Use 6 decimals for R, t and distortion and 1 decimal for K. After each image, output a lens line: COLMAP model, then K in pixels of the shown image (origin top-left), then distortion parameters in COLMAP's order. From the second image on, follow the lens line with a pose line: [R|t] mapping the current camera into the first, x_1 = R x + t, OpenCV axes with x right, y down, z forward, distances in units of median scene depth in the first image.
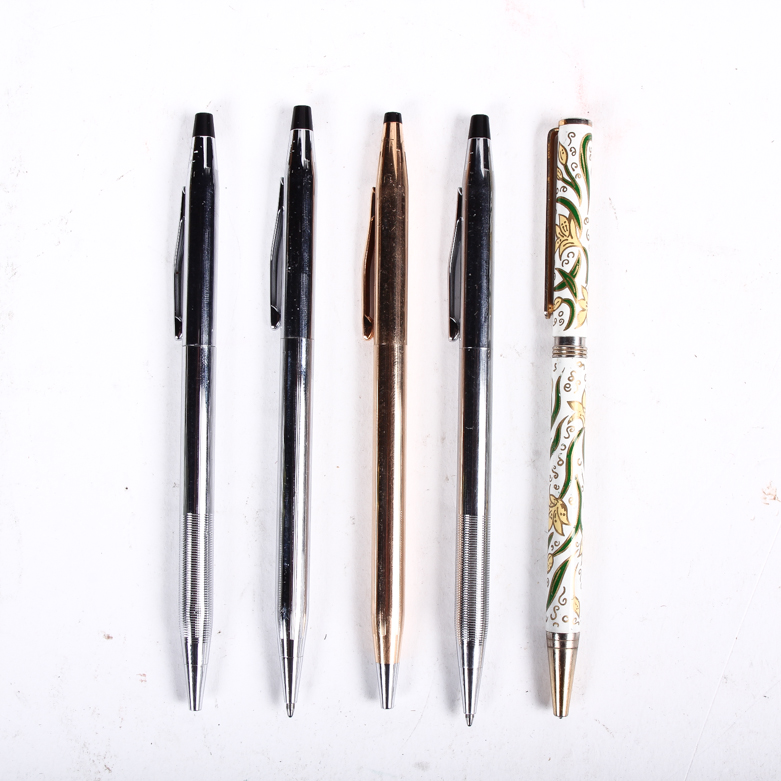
lens RADIAL K [[1579.3, 0, 390.5], [0, 1579.3, 390.5], [0, 0, 1]] dist [-0.113604, 0.007561]
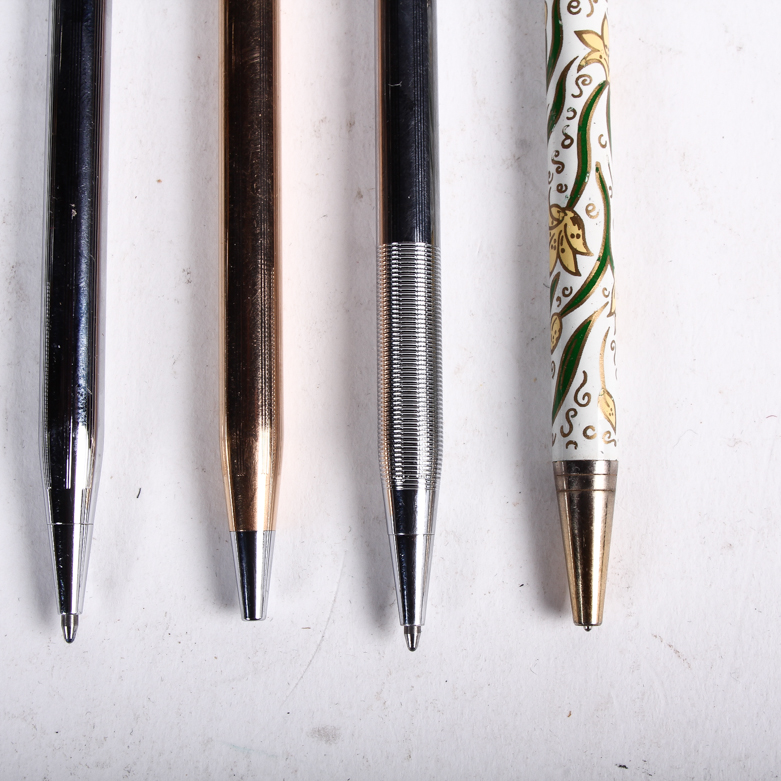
lens RADIAL K [[1579.3, 0, 390.5], [0, 1579.3, 390.5], [0, 0, 1]] dist [-0.113604, 0.007561]
pose [[0.999602, -0.028162, 0.001401, 0.044519], [0.028177, 0.995803, -0.087076, 0.172927], [0.001057, 0.087081, 0.996201, 0.473386]]
